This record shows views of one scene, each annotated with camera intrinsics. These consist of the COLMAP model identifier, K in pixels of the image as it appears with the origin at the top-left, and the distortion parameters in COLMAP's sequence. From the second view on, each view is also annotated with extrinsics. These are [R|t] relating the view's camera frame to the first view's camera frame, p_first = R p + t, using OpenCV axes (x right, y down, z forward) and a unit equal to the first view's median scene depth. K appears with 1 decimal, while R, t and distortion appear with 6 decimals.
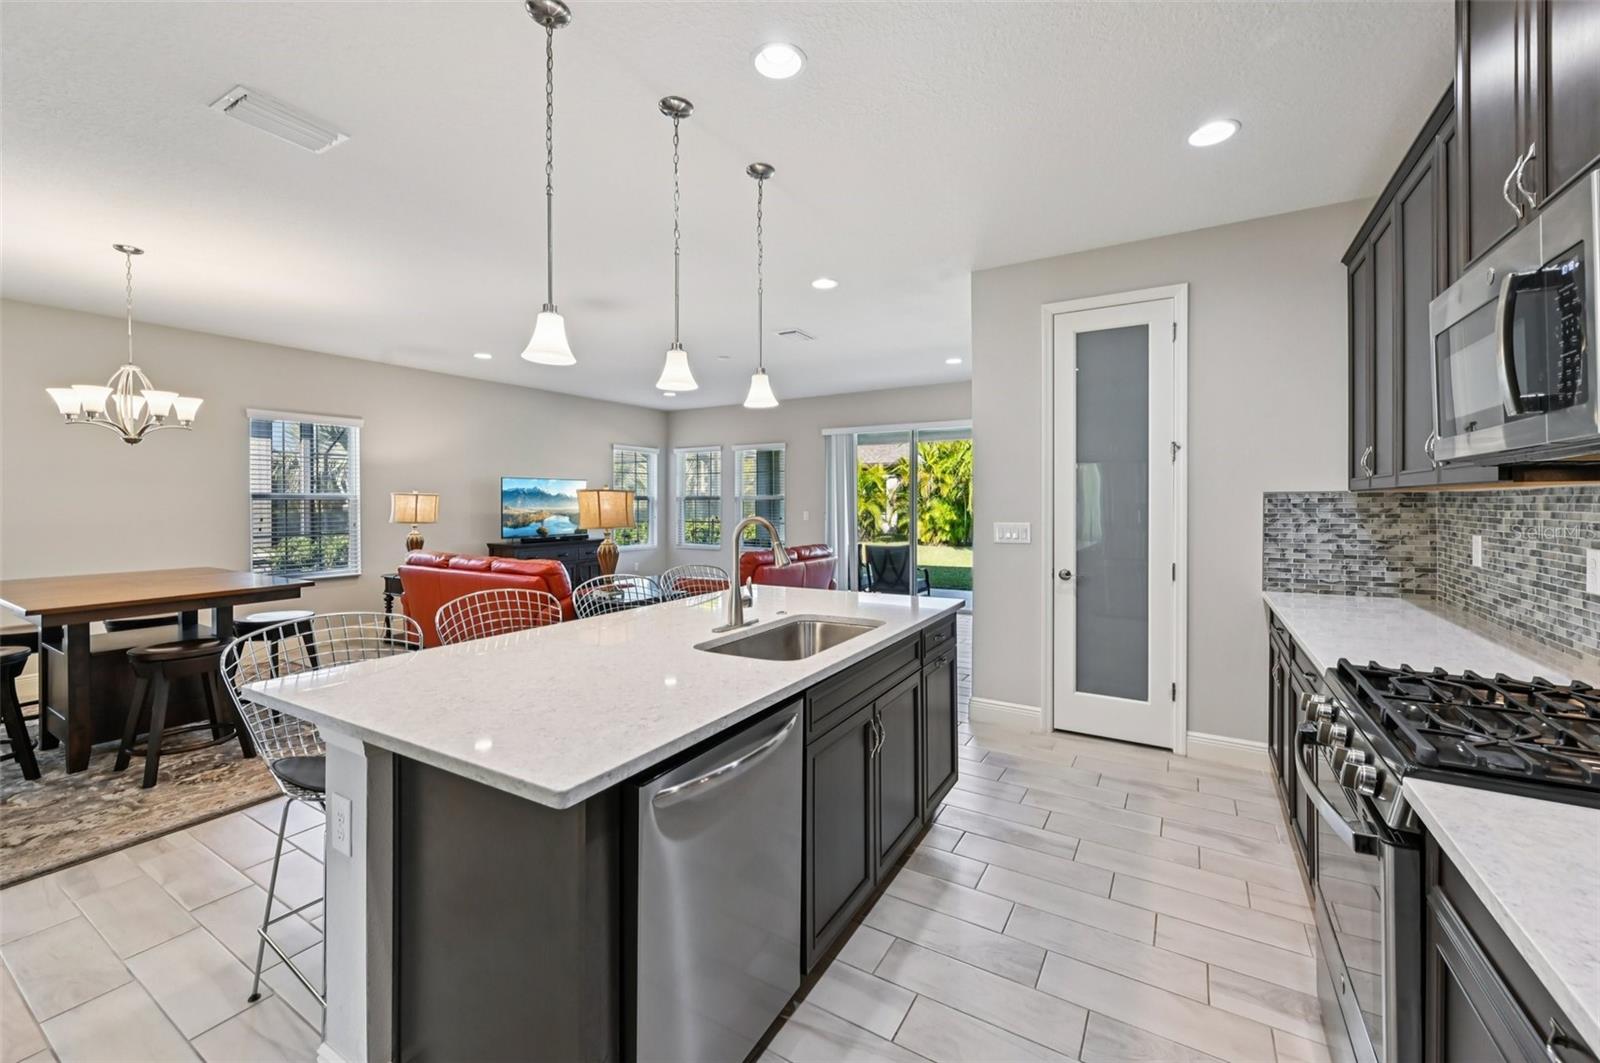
lens RADIAL K [[647.1, 0, 795.9], [0, 647.1, 504.9], [0, 0, 1]] dist [0.001333, 0.000058]
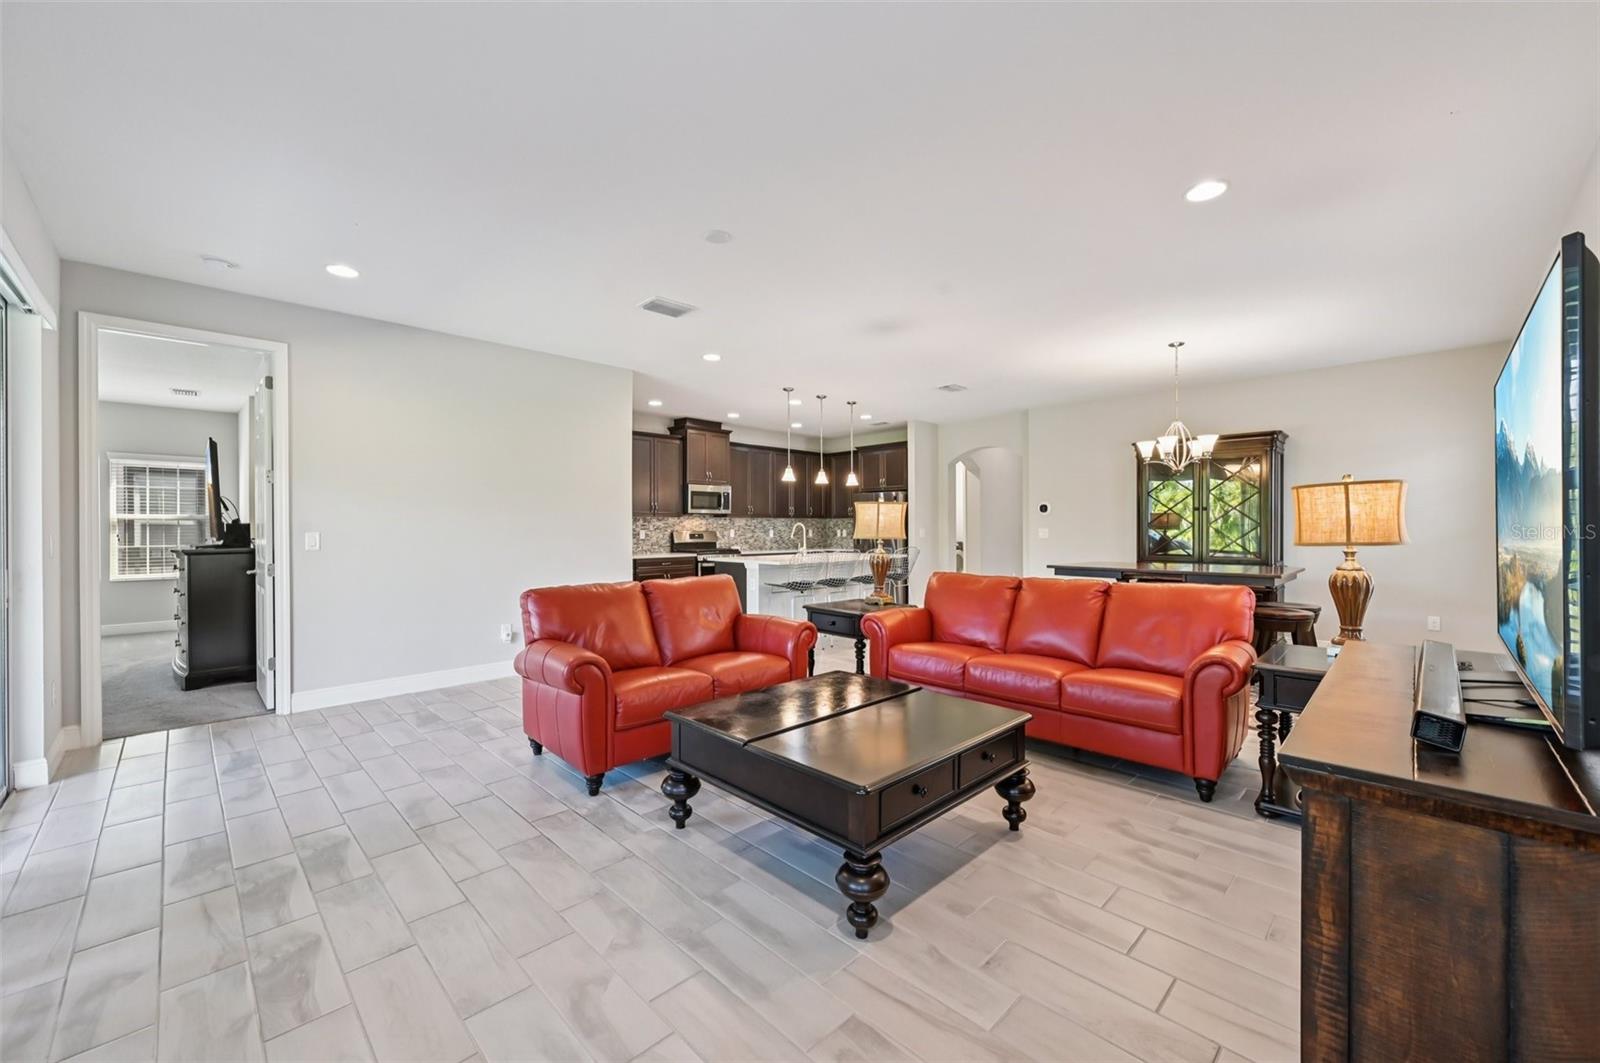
lens RADIAL K [[631.7, 0, 801.0], [0, 631.7, 534.2], [0, 0, 1]] dist [0.000653, 0.000029]
pose [[-0.971610, 0.002563, 0.236576, -0.603757], [0.005991, 0.999887, 0.013769, 0.022382], [-0.236514, 0.014796, -0.971516, 2.990940]]
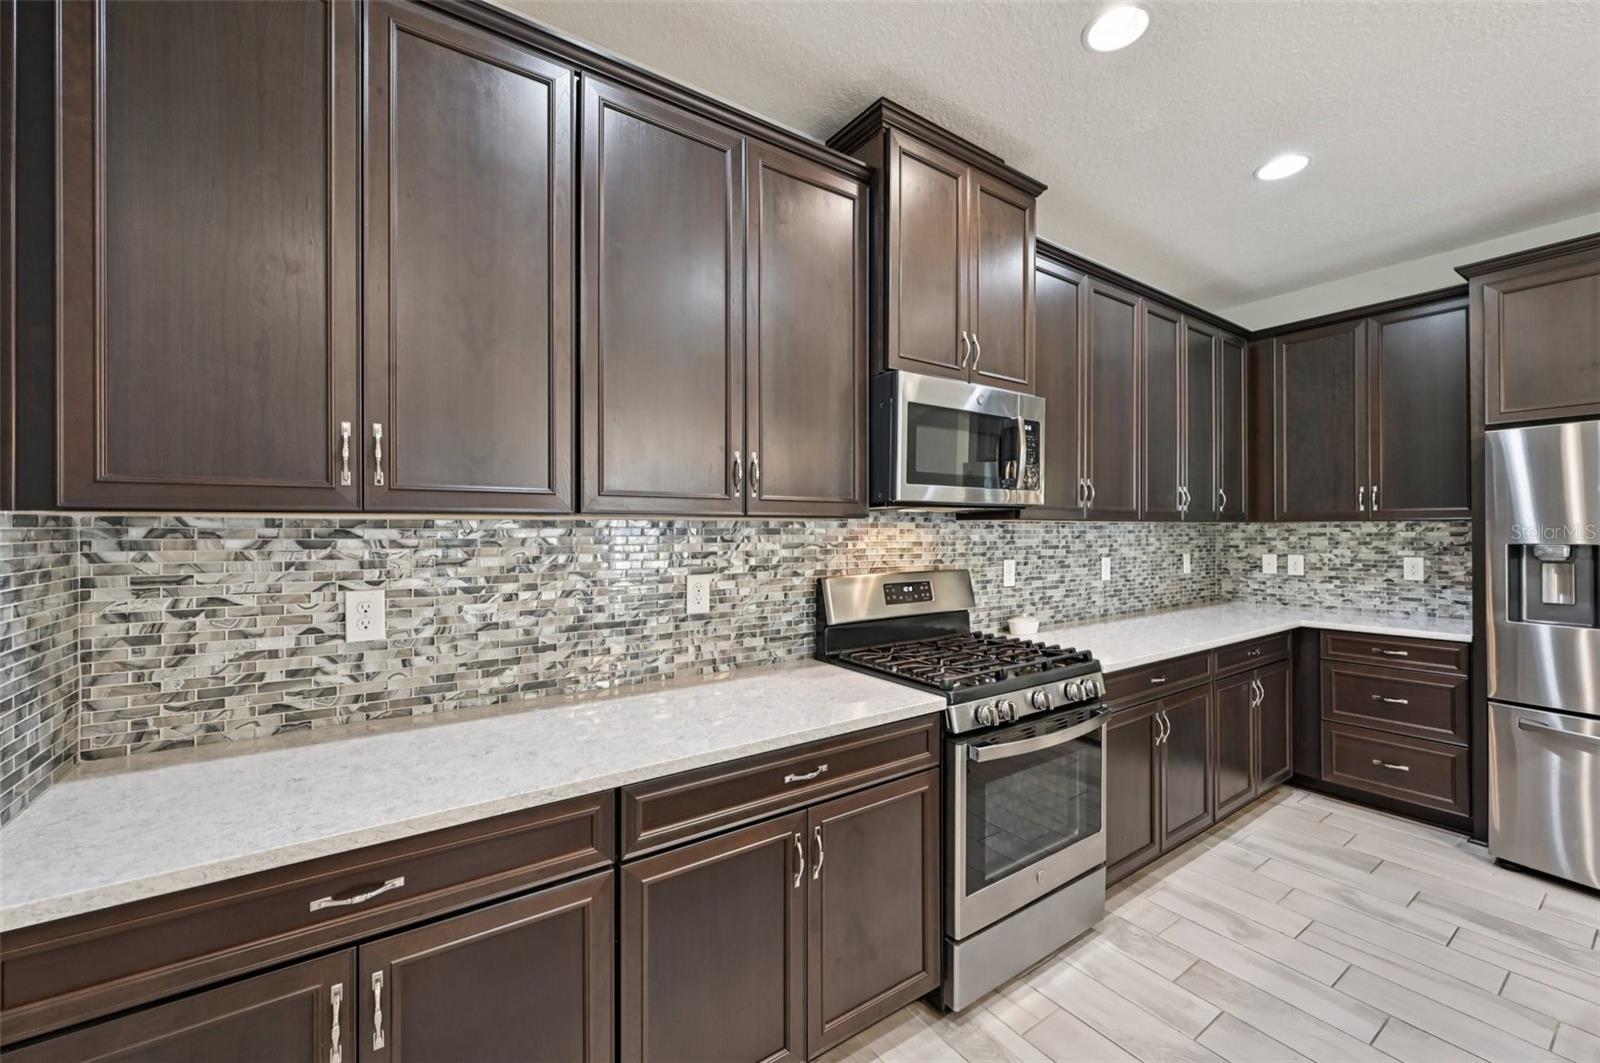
lens RADIAL K [[628.8, 0, 797.9], [0, 628.8, 528.2], [0, 0, 1]] dist [-0.000625, -0.000081]
pose [[-0.912256, 0.004413, 0.409598, 0.336322], [0.005218, 0.999986, 0.000849, -0.008628], [-0.409588, 0.002912, -0.912266, 1.078148]]
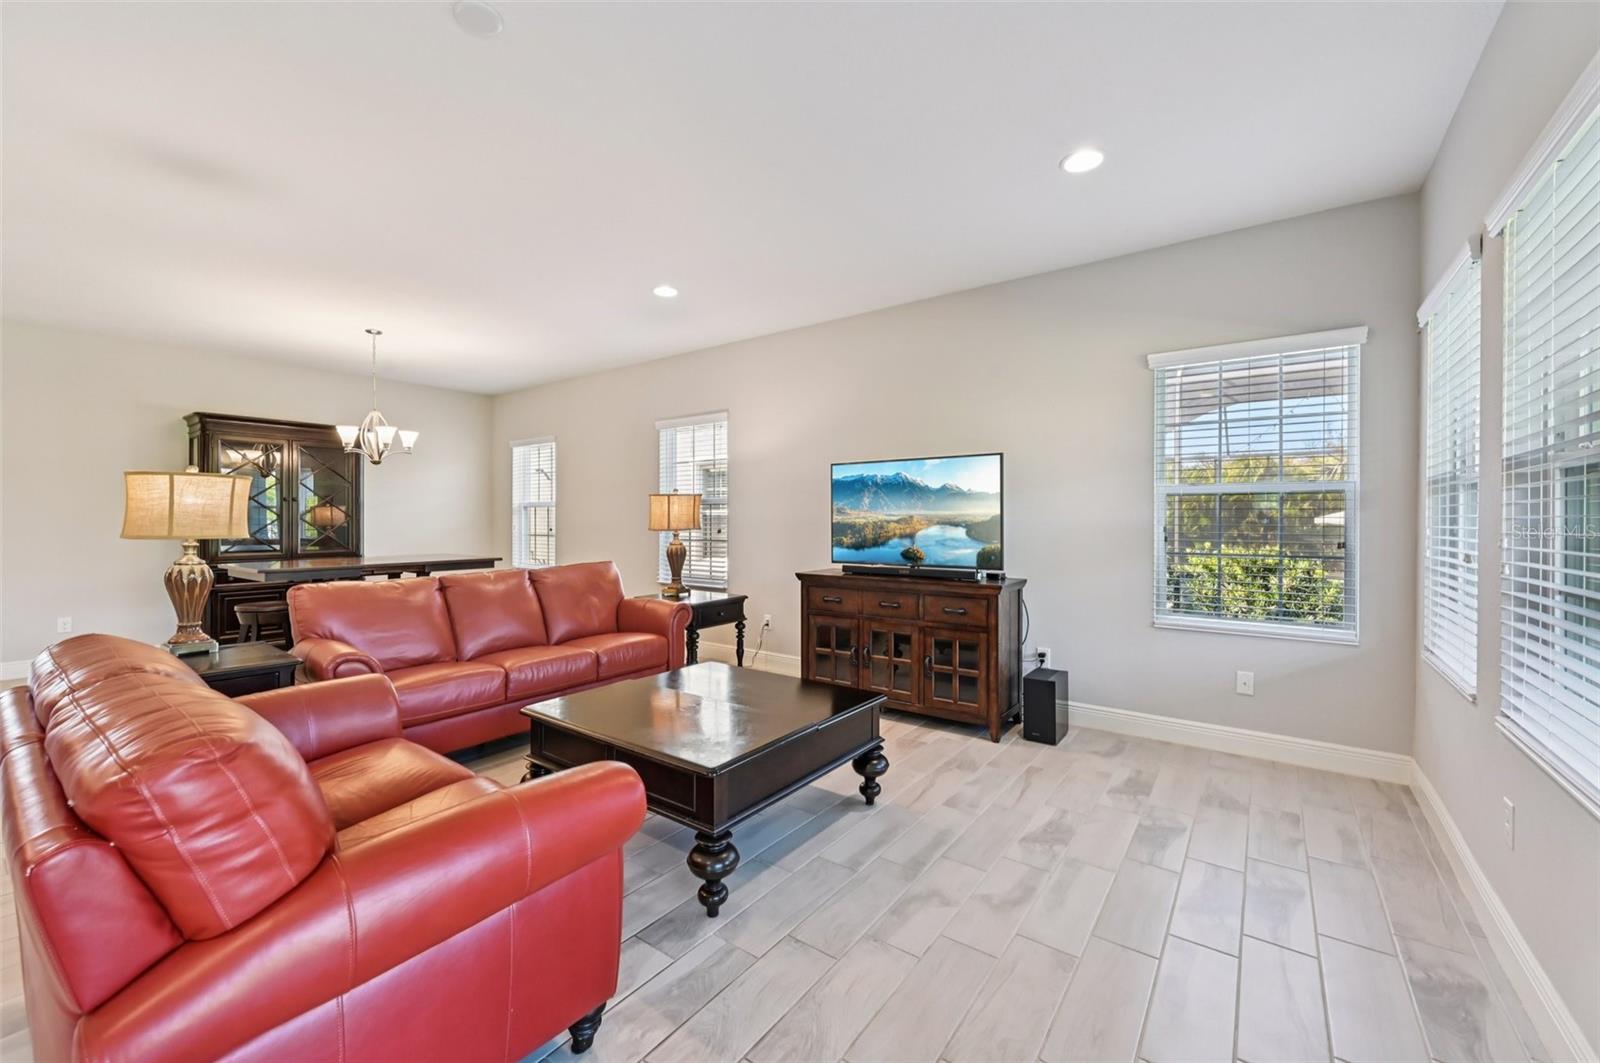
lens RADIAL K [[648.1, 0, 796.4], [0, 648.1, 518.2], [0, 0, 1]] dist [-0.000677, -0.000073]
pose [[-0.083668, 0.003611, -0.996487, 0.395449], [-0.003033, 0.999988, 0.003879, 0.019873], [0.996489, 0.003347, -0.083656, 2.354477]]
